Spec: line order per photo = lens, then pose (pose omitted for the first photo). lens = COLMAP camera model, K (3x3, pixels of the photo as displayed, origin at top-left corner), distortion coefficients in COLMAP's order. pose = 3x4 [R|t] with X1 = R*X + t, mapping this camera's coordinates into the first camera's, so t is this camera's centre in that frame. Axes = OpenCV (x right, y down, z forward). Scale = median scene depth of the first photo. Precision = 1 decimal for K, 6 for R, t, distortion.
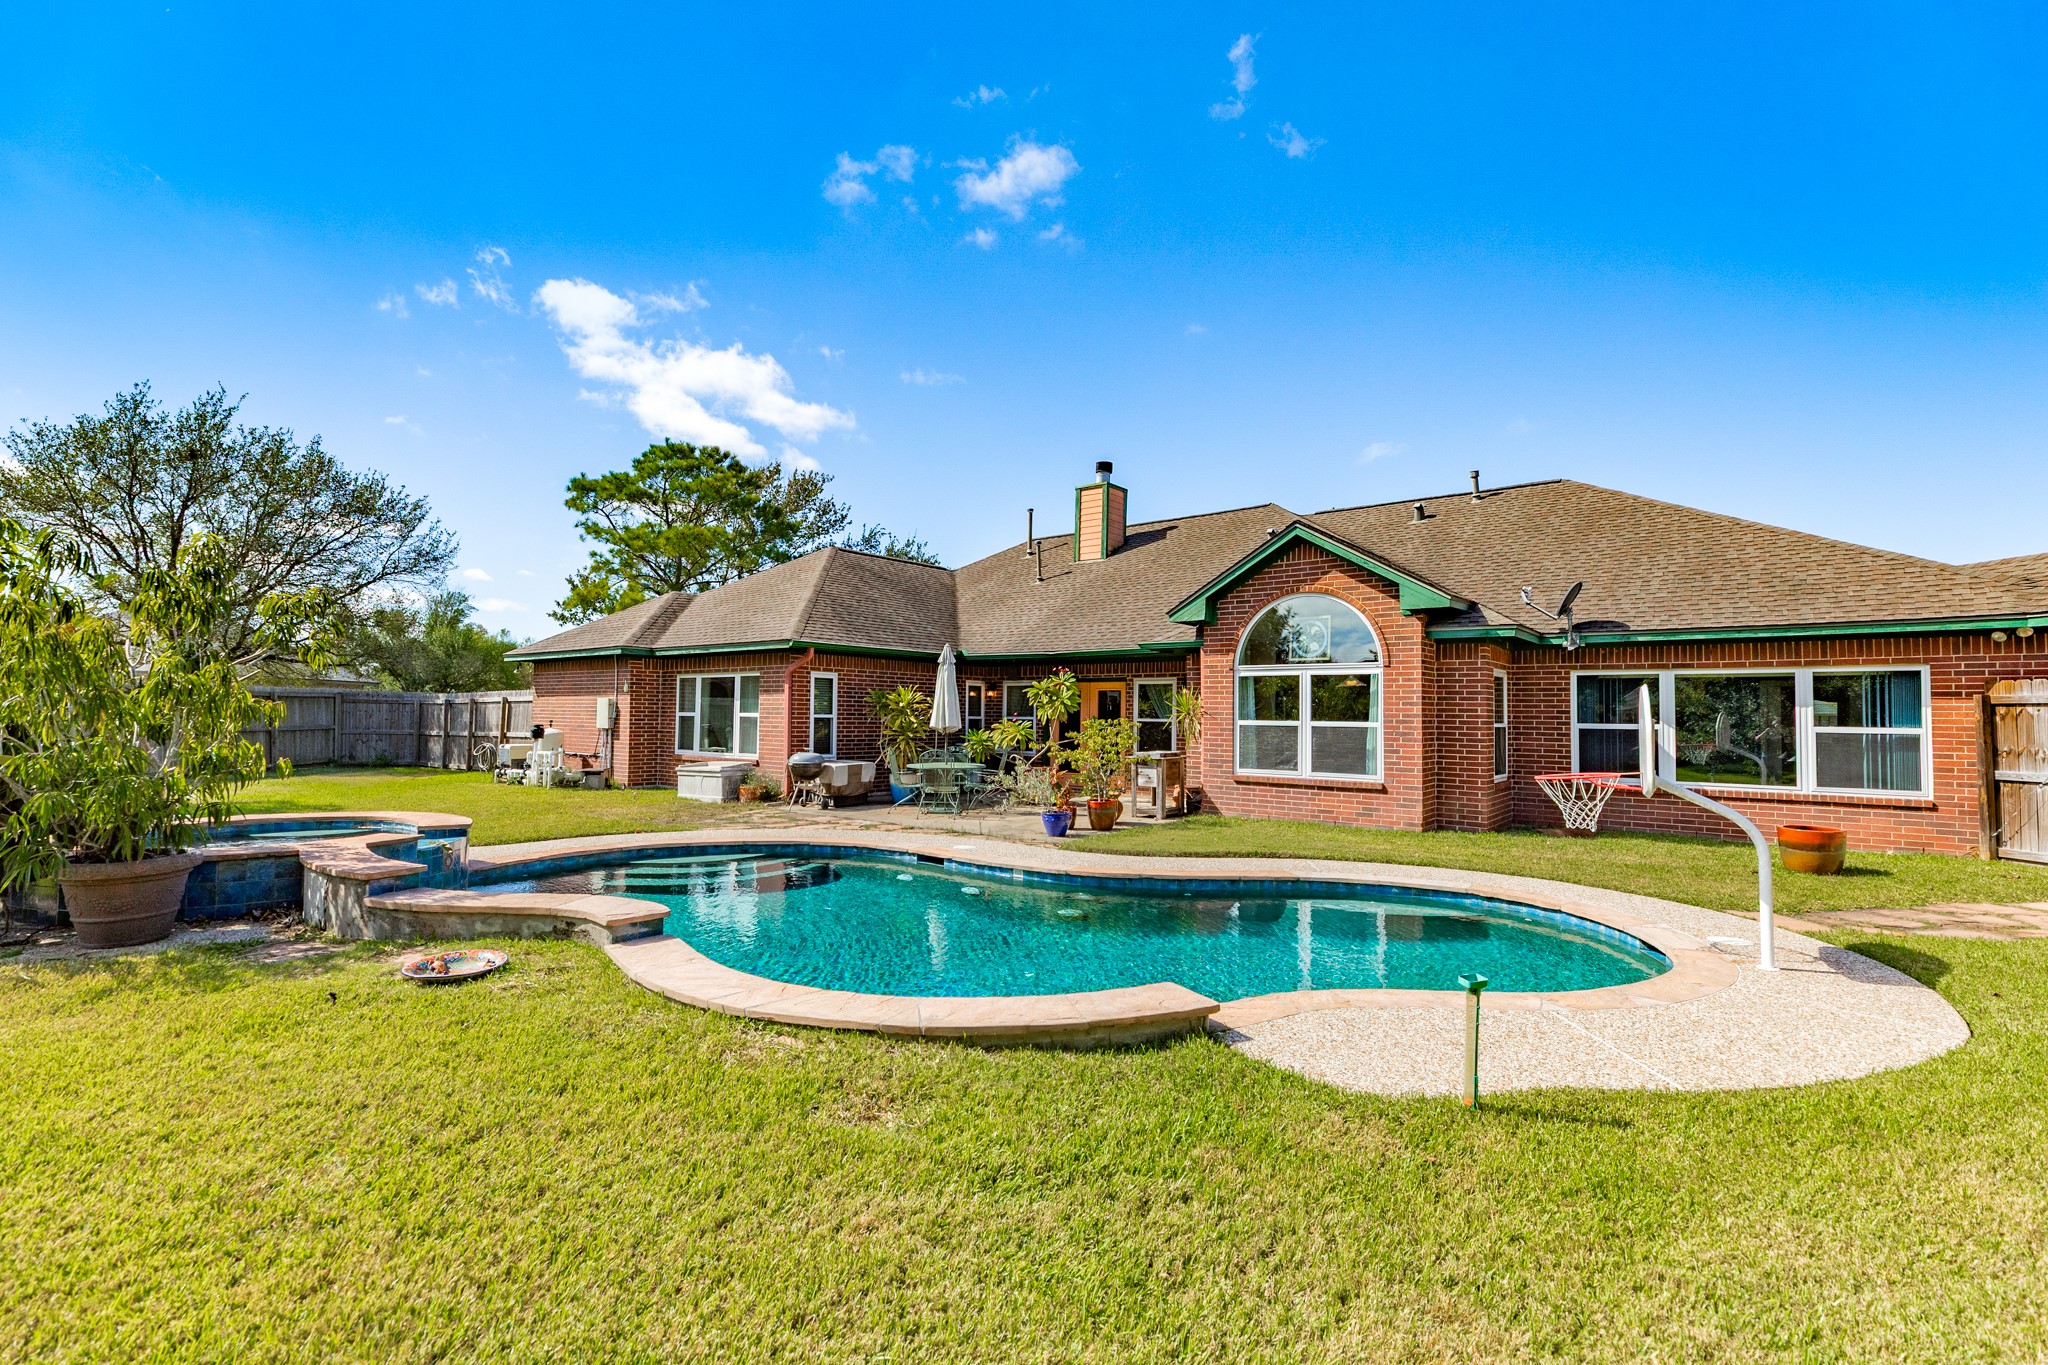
lens RADIAL K [[945.2, 0, 1024.0], [0, 945.2, 682.5], [0, 0, 1]] dist [-0.000019, -0.000005]
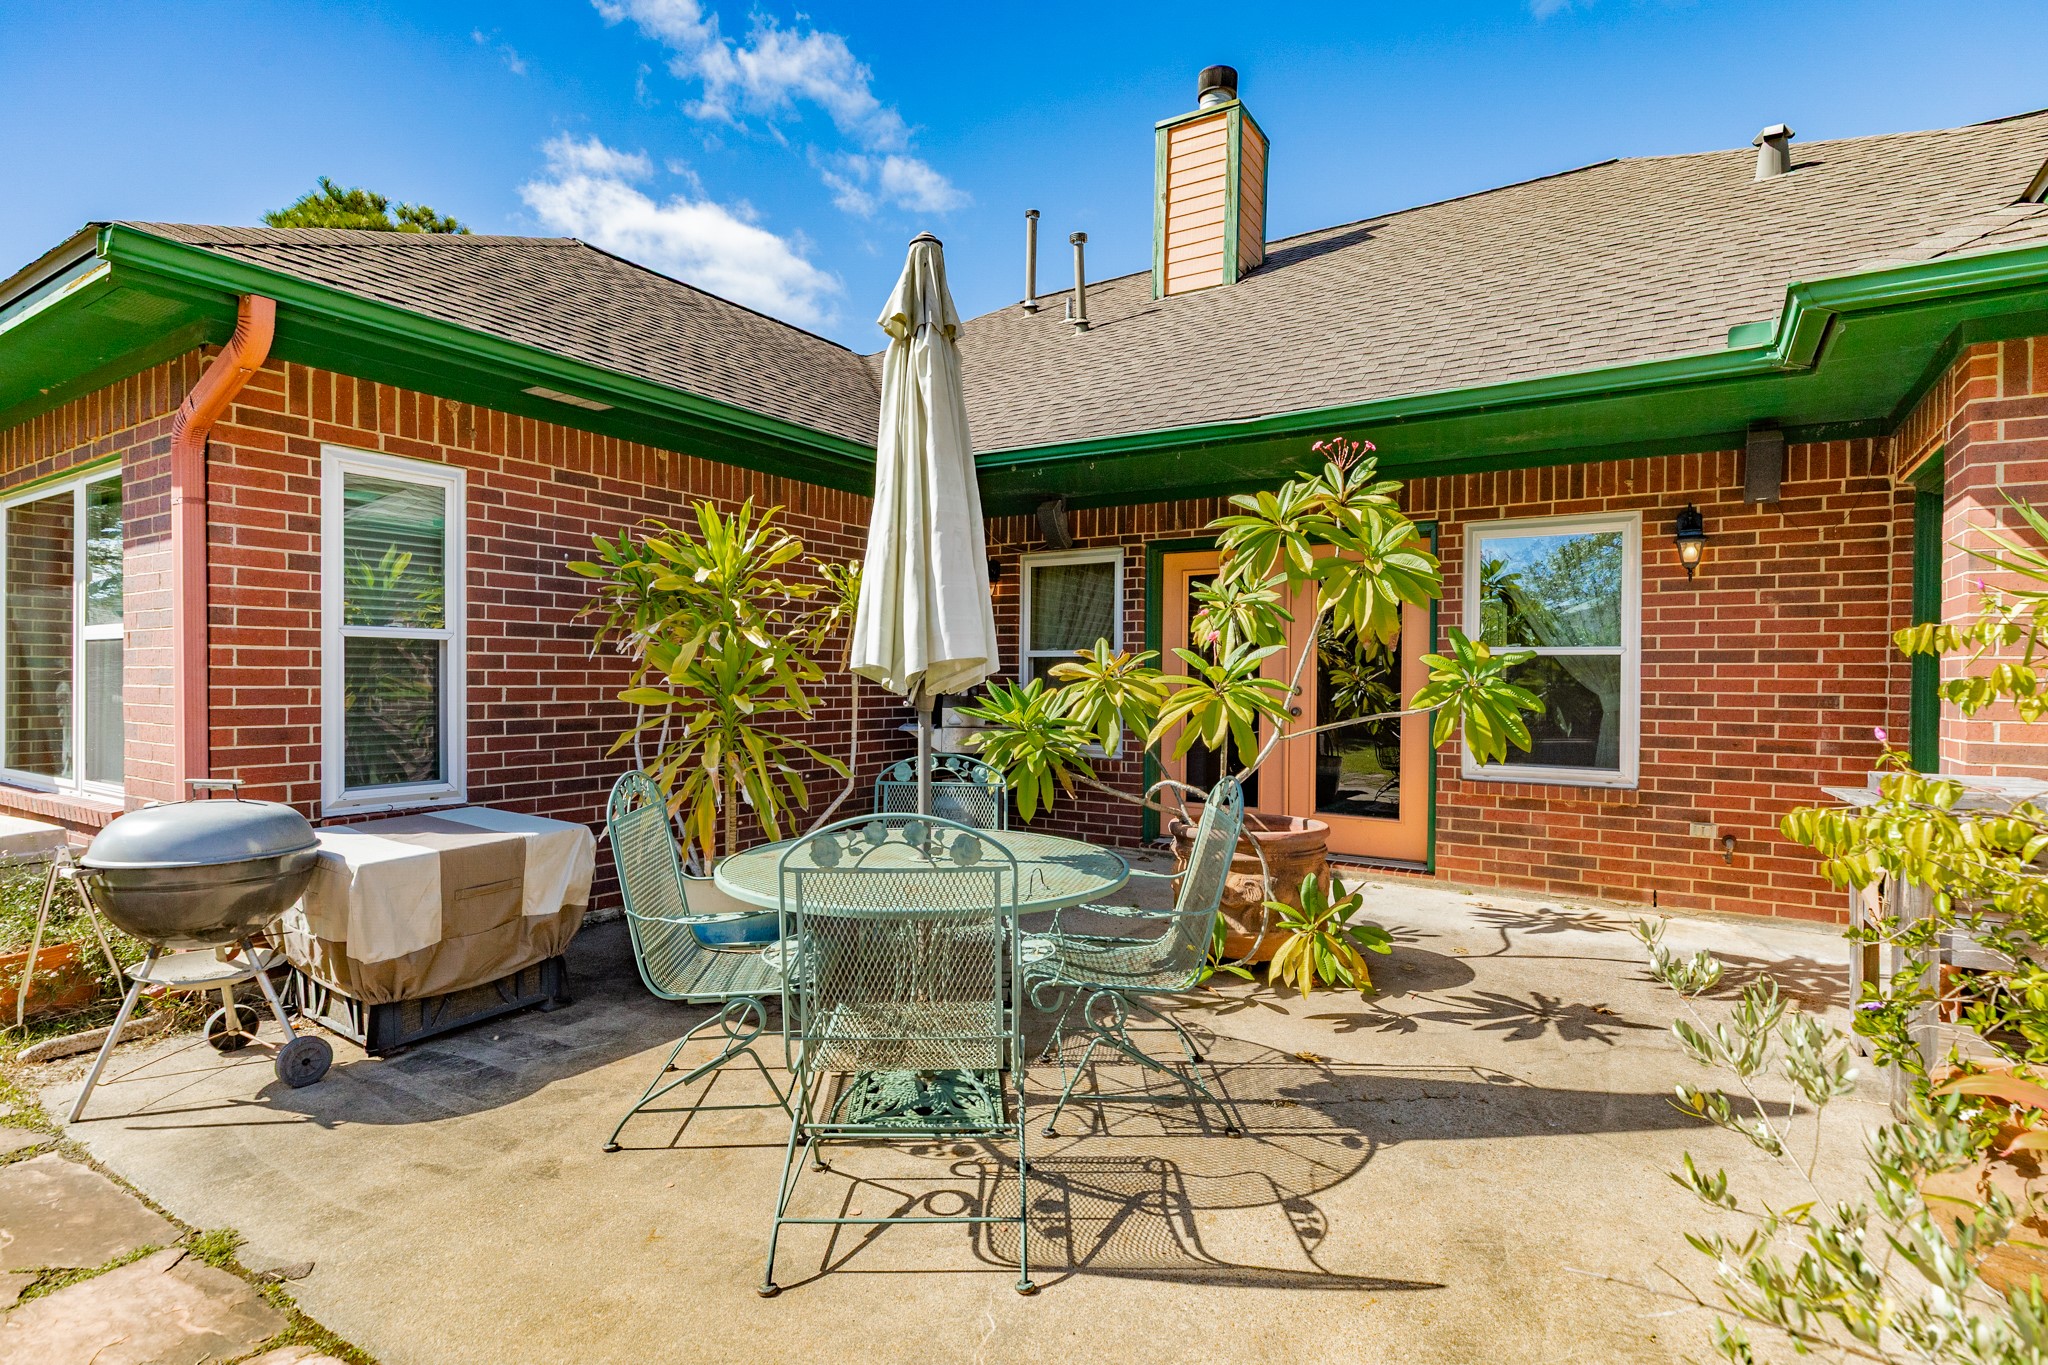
lens RADIAL K [[1024.9, 0, 1024.0], [0, 1024.9, 682.5], [0, 0, 1]] dist [0.000255, 0.000032]
pose [[0.993788, -0.004312, 0.111205, -0.076245], [0.000170, 0.999307, 0.037232, 0.038013], [-0.111288, -0.036982, 0.993100, 0.703384]]
